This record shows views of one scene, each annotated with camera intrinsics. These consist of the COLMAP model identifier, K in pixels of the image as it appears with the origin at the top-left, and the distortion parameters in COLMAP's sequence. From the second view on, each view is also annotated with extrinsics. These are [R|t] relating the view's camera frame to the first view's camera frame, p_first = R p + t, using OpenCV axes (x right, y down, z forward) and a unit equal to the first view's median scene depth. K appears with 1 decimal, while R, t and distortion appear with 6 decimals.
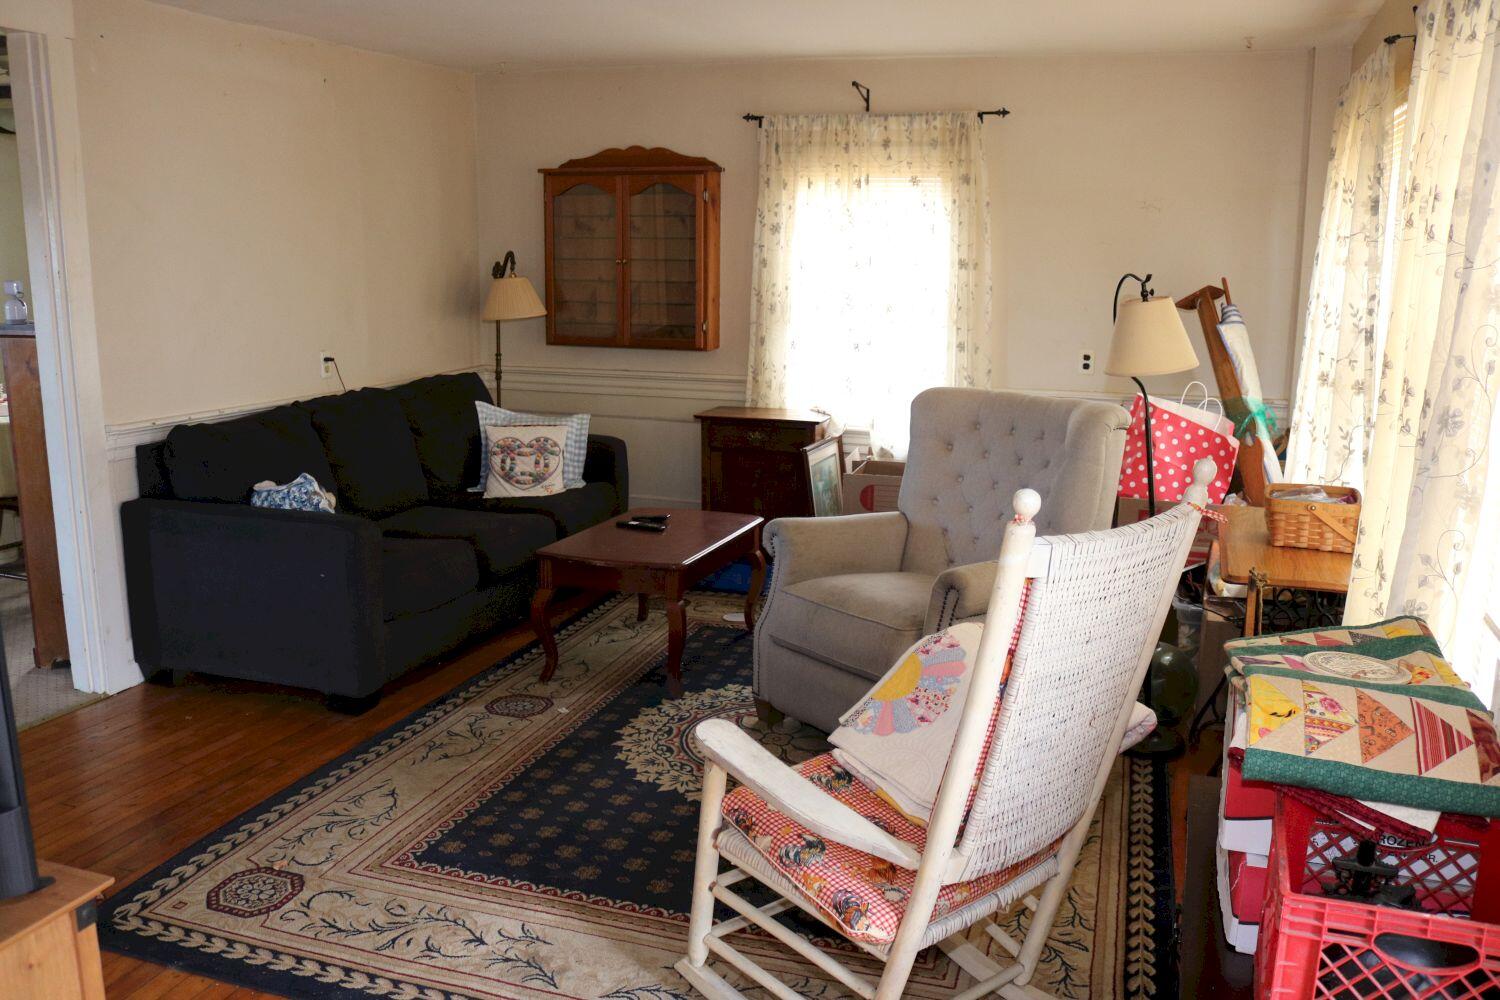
lens RADIAL K [[1244.8, 0, 744.2], [0, 1244.8, 501.7], [0, 0, 1]] dist [-0.144895, 0.108580]
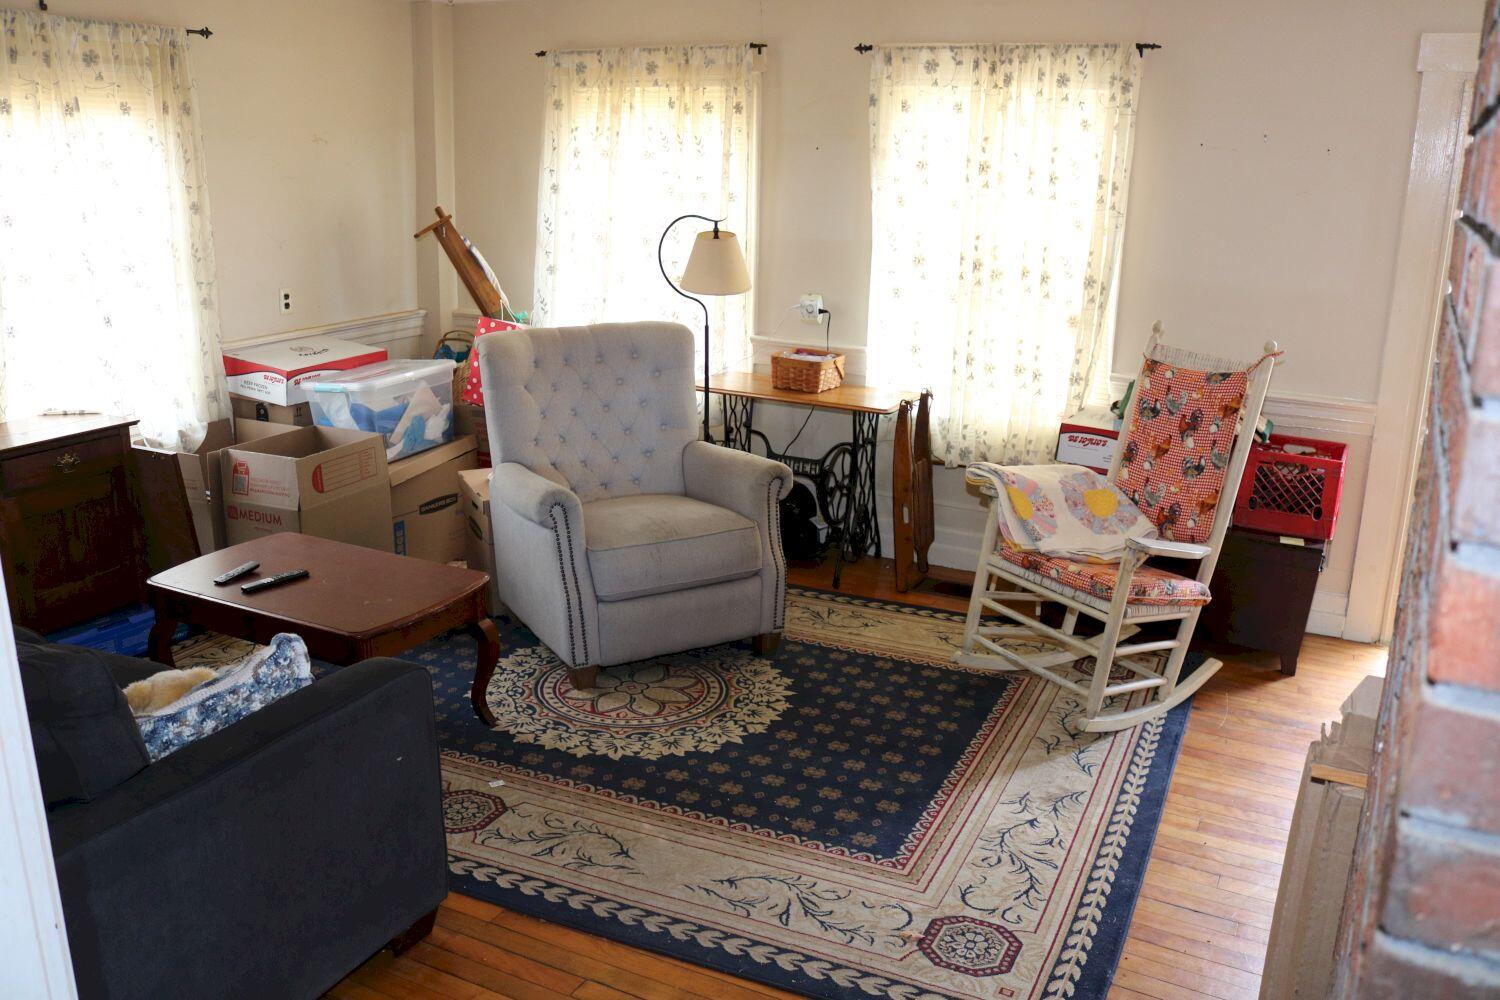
lens RADIAL K [[1244.8, 0, 754.9], [0, 1244.8, 505.9], [0, 0, 1]] dist [-0.144895, 0.108580]
pose [[0.120354, -0.275519, 0.953732, -0.857591], [0.171419, 0.952052, 0.253402, -0.187287], [-0.977819, 0.132990, 0.161813, 0.671256]]
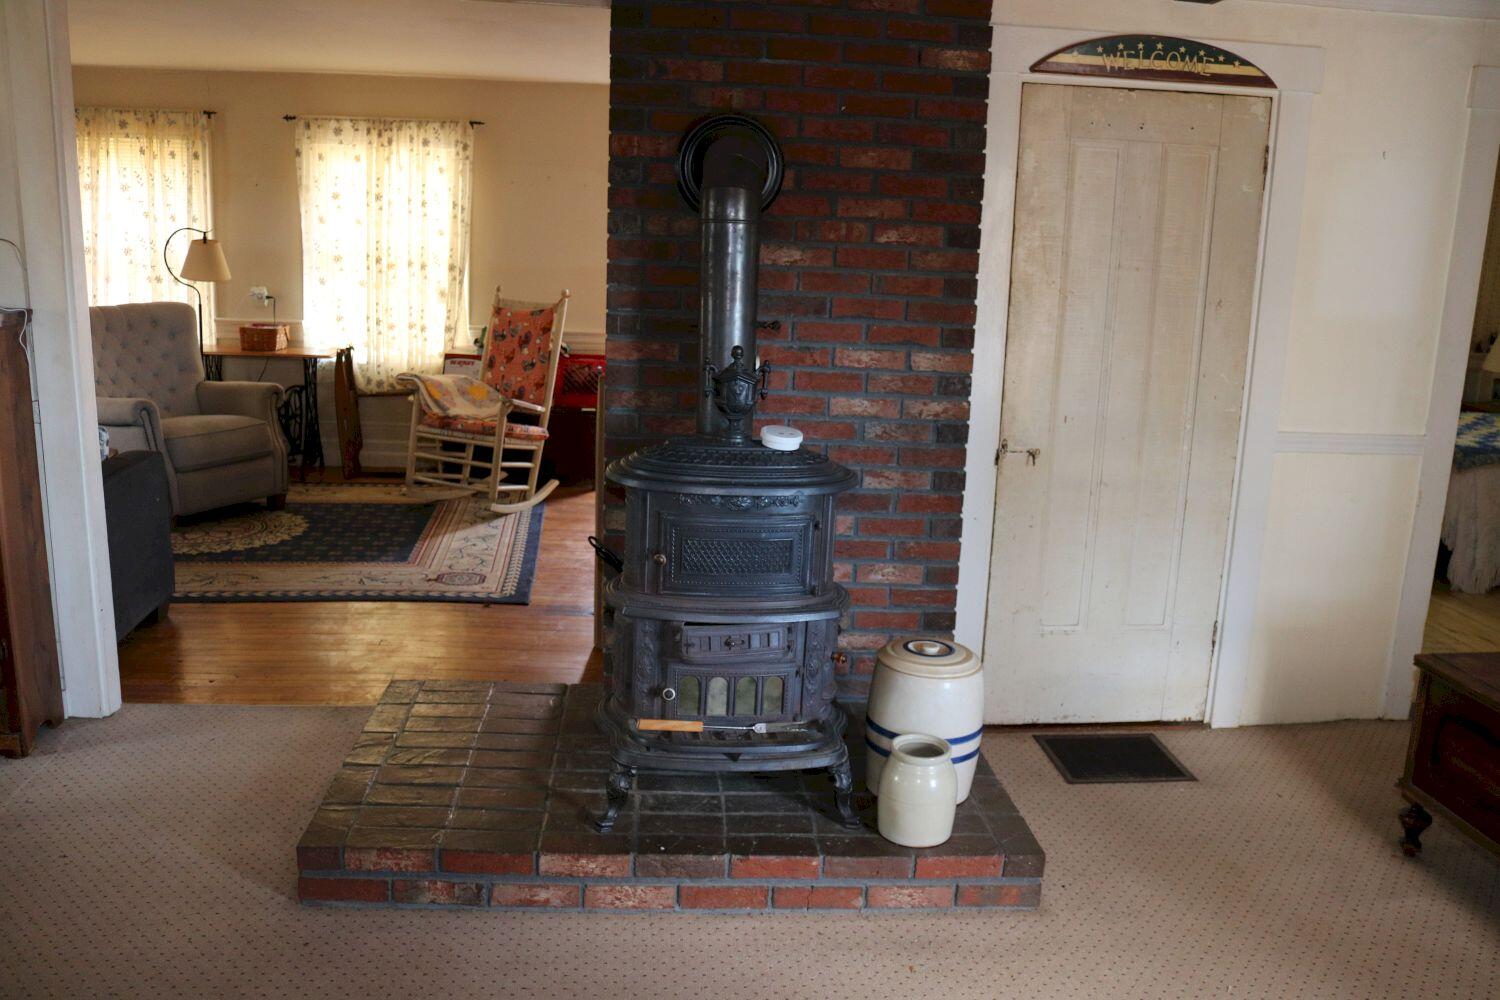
lens RADIAL K [[1244.8, 0, 757.6], [0, 1244.8, 505.4], [0, 0, 1]] dist [-0.144895, 0.108580]
pose [[-0.428006, -0.220989, 0.876341, -1.540972], [0.129985, 0.944512, 0.301664, -0.200800], [-0.894379, 0.243026, -0.375532, 0.886209]]
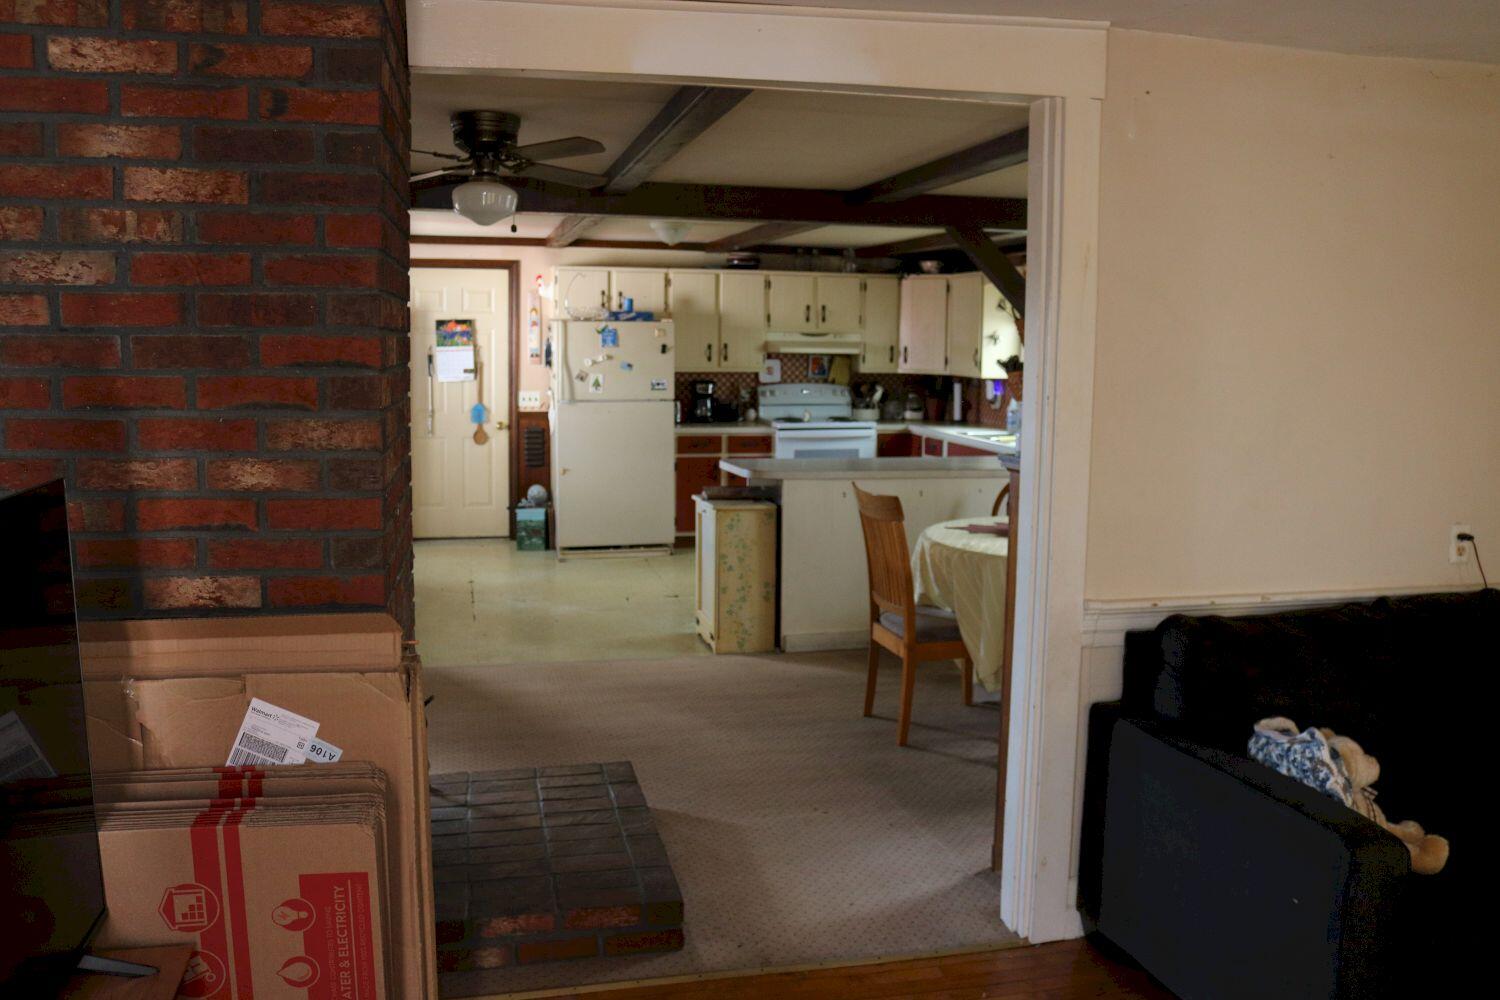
lens RADIAL K [[1244.8, 0, 747.8], [0, 1244.8, 509.6], [0, 0, 1]] dist [-0.144895, 0.108580]
pose [[0.538405, 0.102454, -0.836435, -0.003414], [-0.166231, 0.985991, 0.013771, -0.094311], [0.826128, 0.131627, 0.547893, 0.392906]]
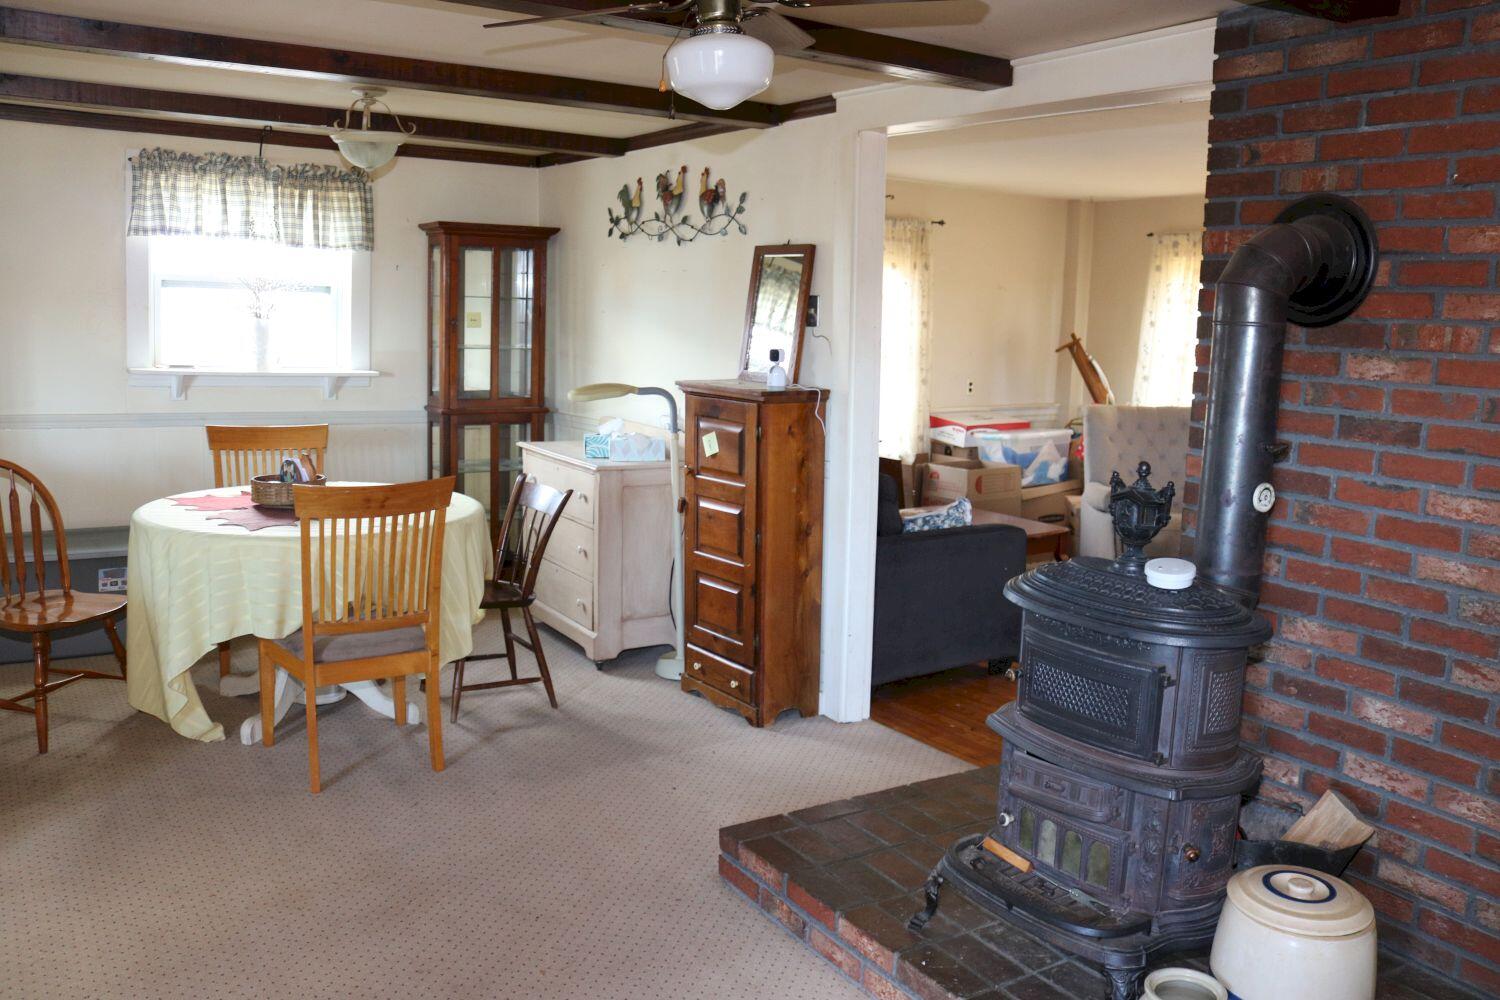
lens RADIAL K [[1244.8, 0, 759.5], [0, 1244.8, 506.2], [0, 0, 1]] dist [-0.144895, 0.108580]
pose [[0.597538, -0.120858, 0.792680, -1.499324], [0.133326, 0.989790, 0.050407, -0.106304], [-0.790678, 0.075565, 0.607551, 0.374576]]
